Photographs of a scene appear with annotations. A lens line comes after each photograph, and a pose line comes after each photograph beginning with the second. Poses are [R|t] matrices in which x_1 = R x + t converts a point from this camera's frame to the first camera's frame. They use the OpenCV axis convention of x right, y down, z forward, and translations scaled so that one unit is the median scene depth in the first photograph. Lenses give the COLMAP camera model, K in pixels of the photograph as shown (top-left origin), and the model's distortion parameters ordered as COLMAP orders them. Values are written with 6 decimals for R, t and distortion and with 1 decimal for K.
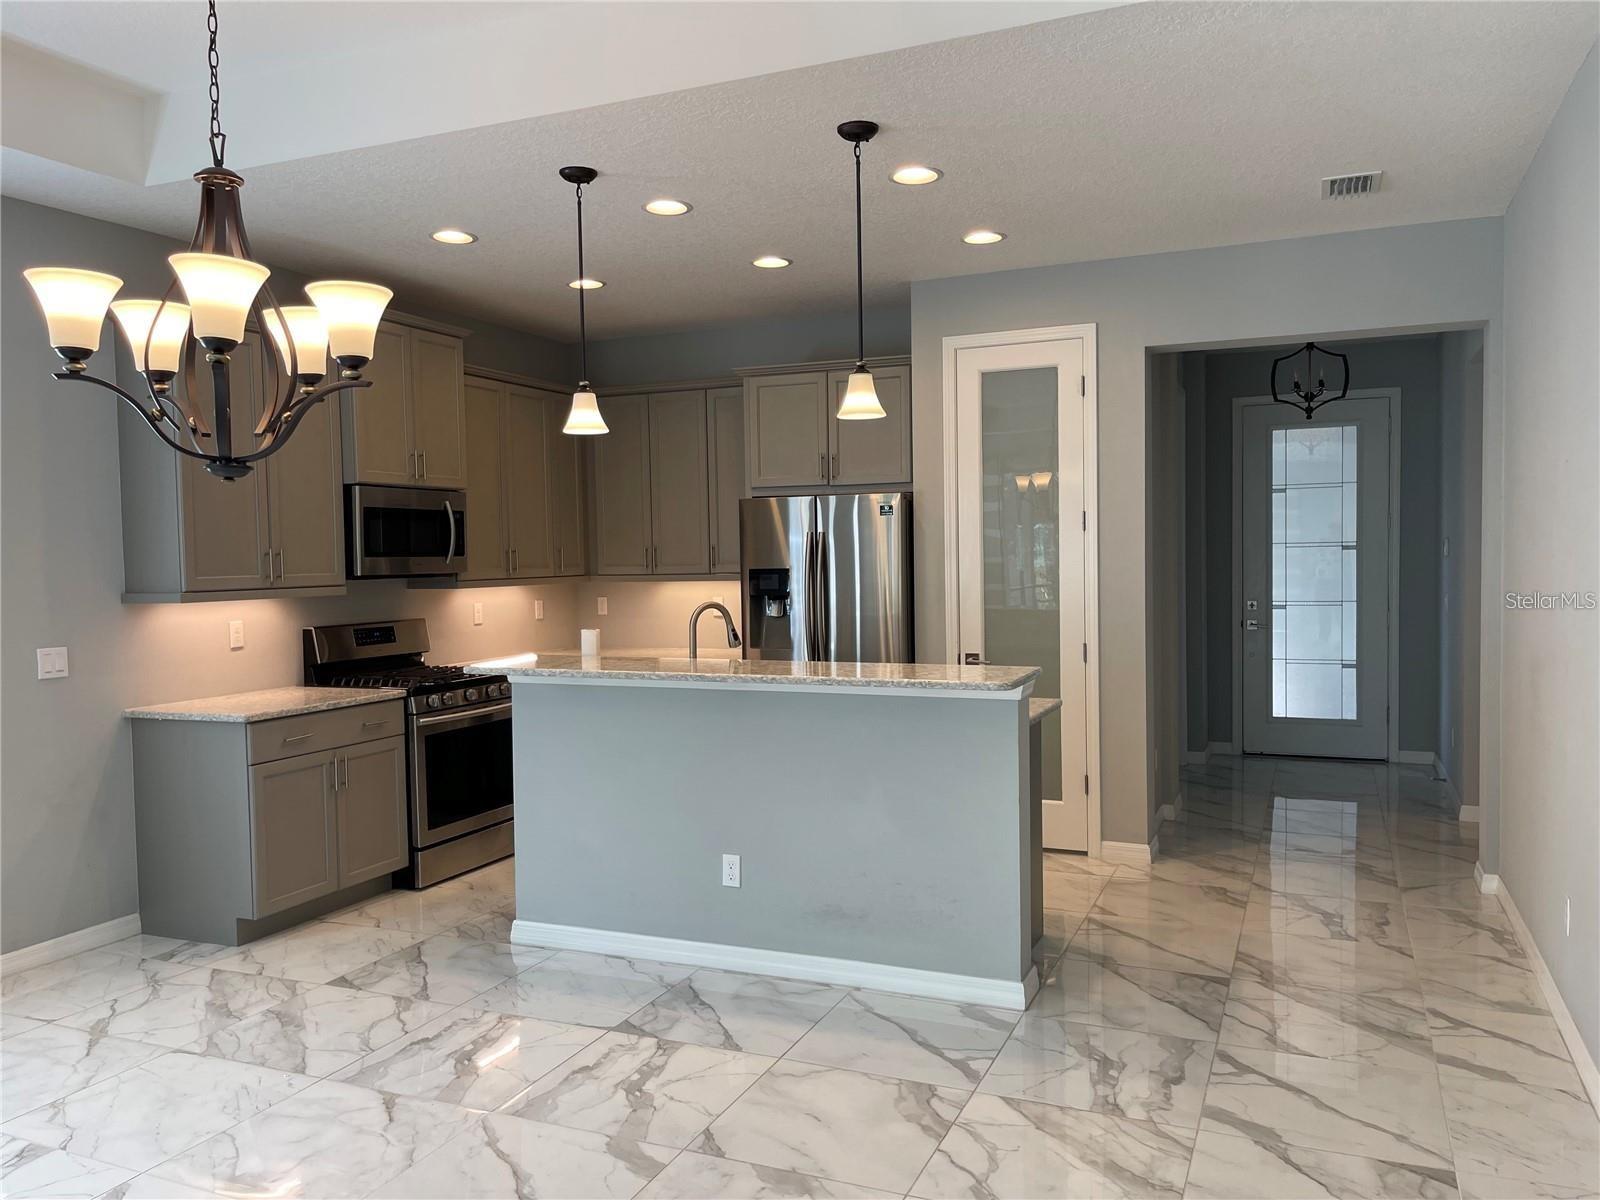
lens RADIAL K [[1217.8, 0, 803.5], [0, 1217.8, 608.4], [0, 0, 1]] dist [0.091434, -0.123079]
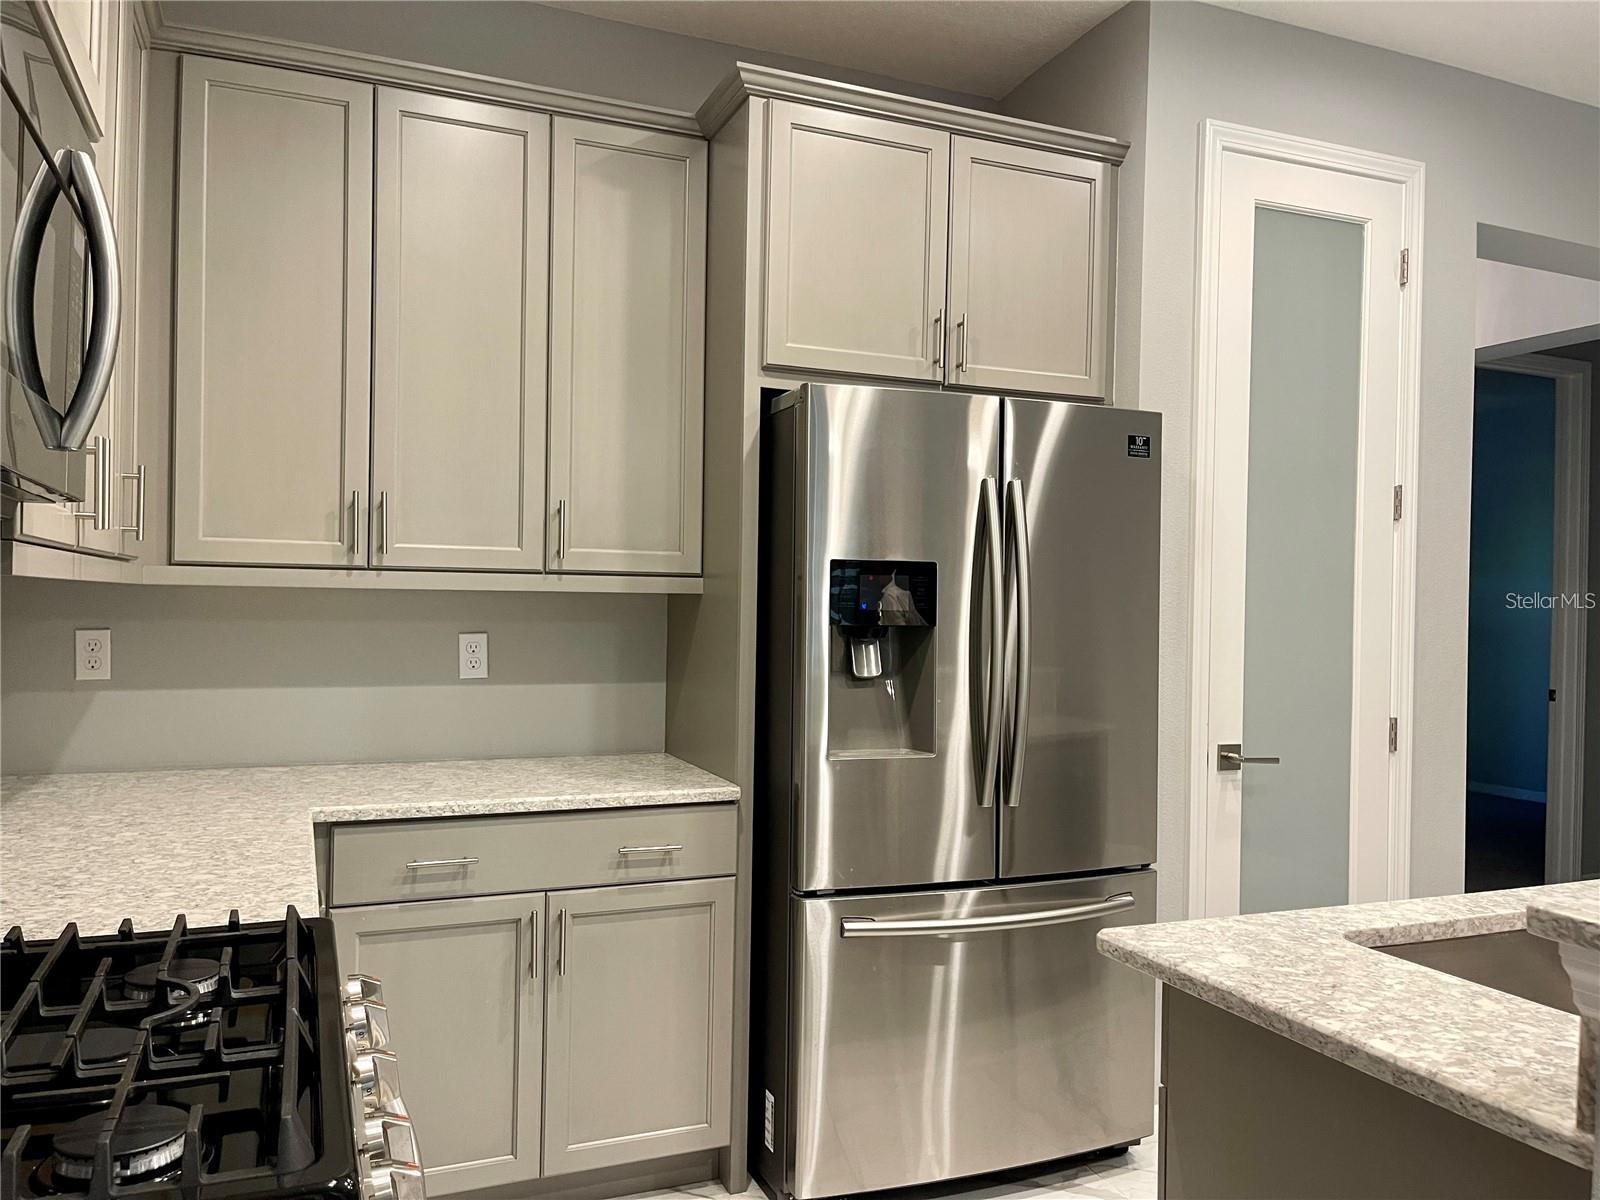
lens RADIAL K [[1217.8, 0, 803.5], [0, 1217.8, 608.4], [0, 0, 1]] dist [0.091434, -0.123079]
pose [[0.695126, 0.024142, 0.718482, -0.439801], [0.006412, 0.999188, -0.039777, -0.000394], [-0.718859, 0.032257, 0.694407, 0.939024]]
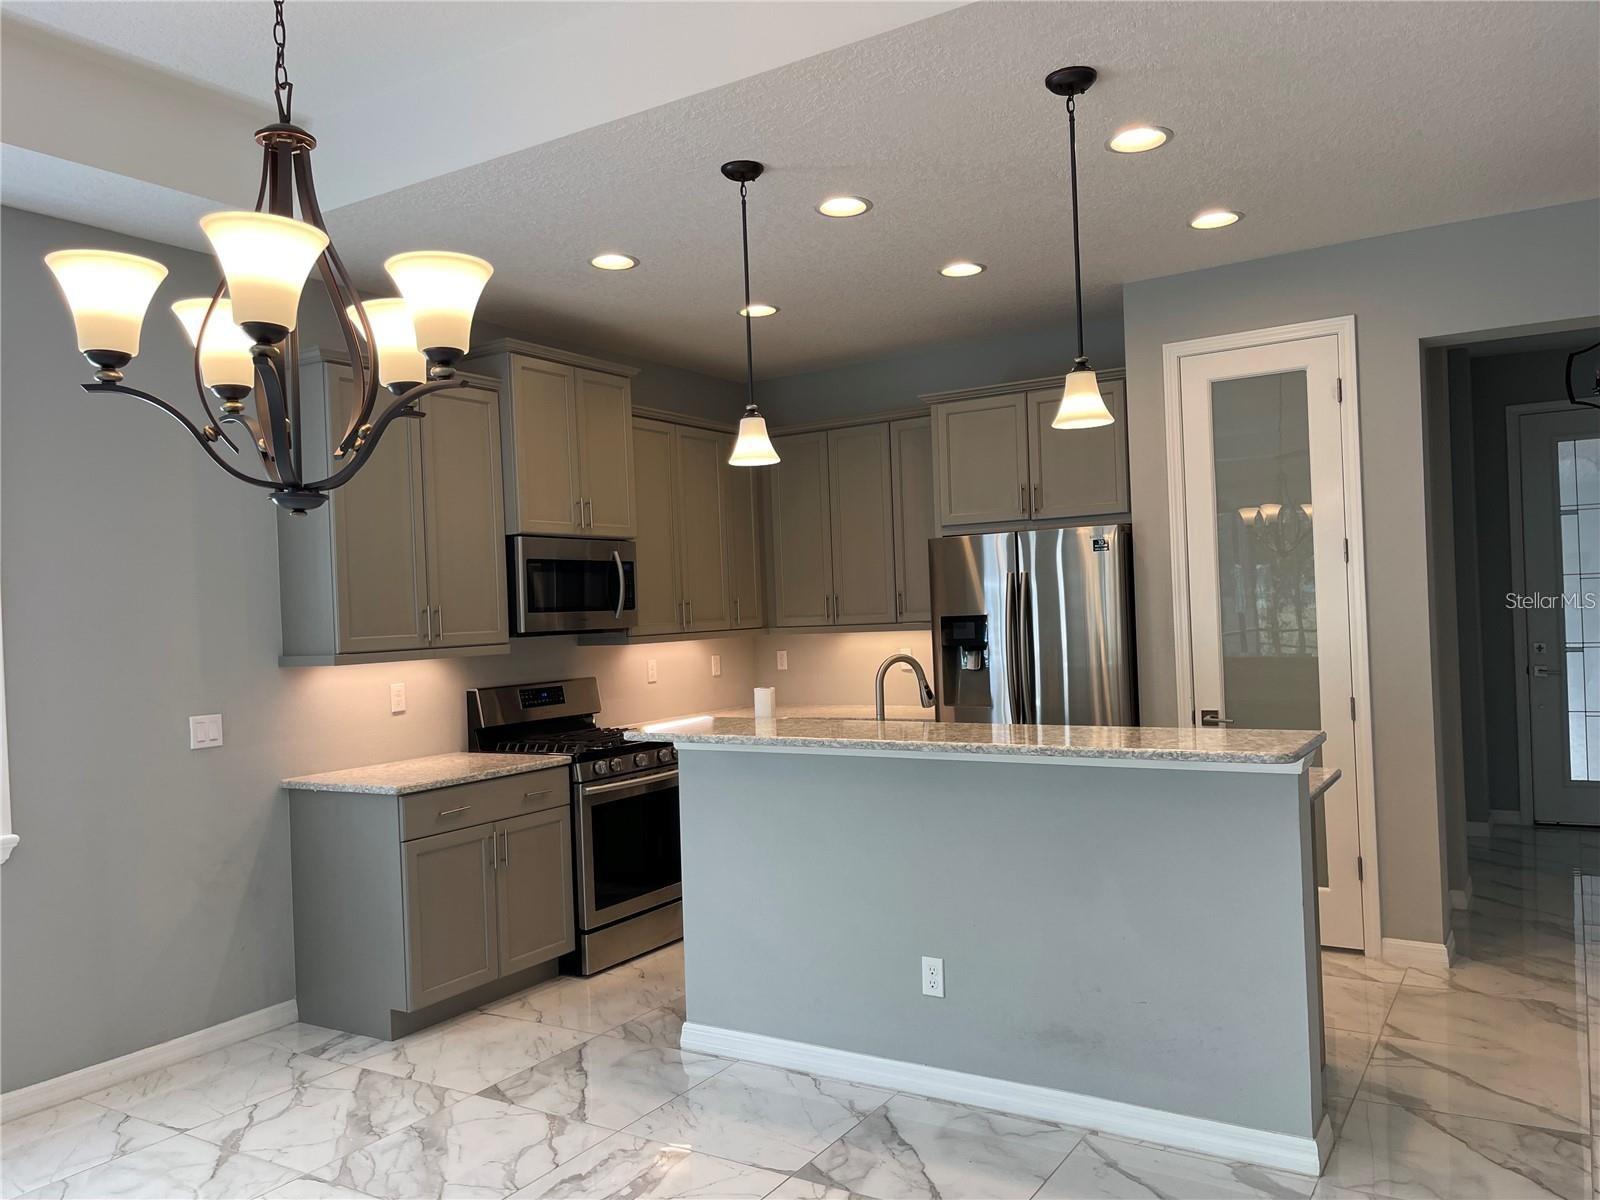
lens RADIAL K [[1217.8, 0, 803.5], [0, 1217.8, 608.4], [0, 0, 1]] dist [0.091434, -0.123079]
pose [[0.988337, -0.022218, -0.150650, -0.012984], [0.015775, 0.998915, -0.043826, -0.001180], [0.151460, 0.040939, 0.987615, 0.136556]]
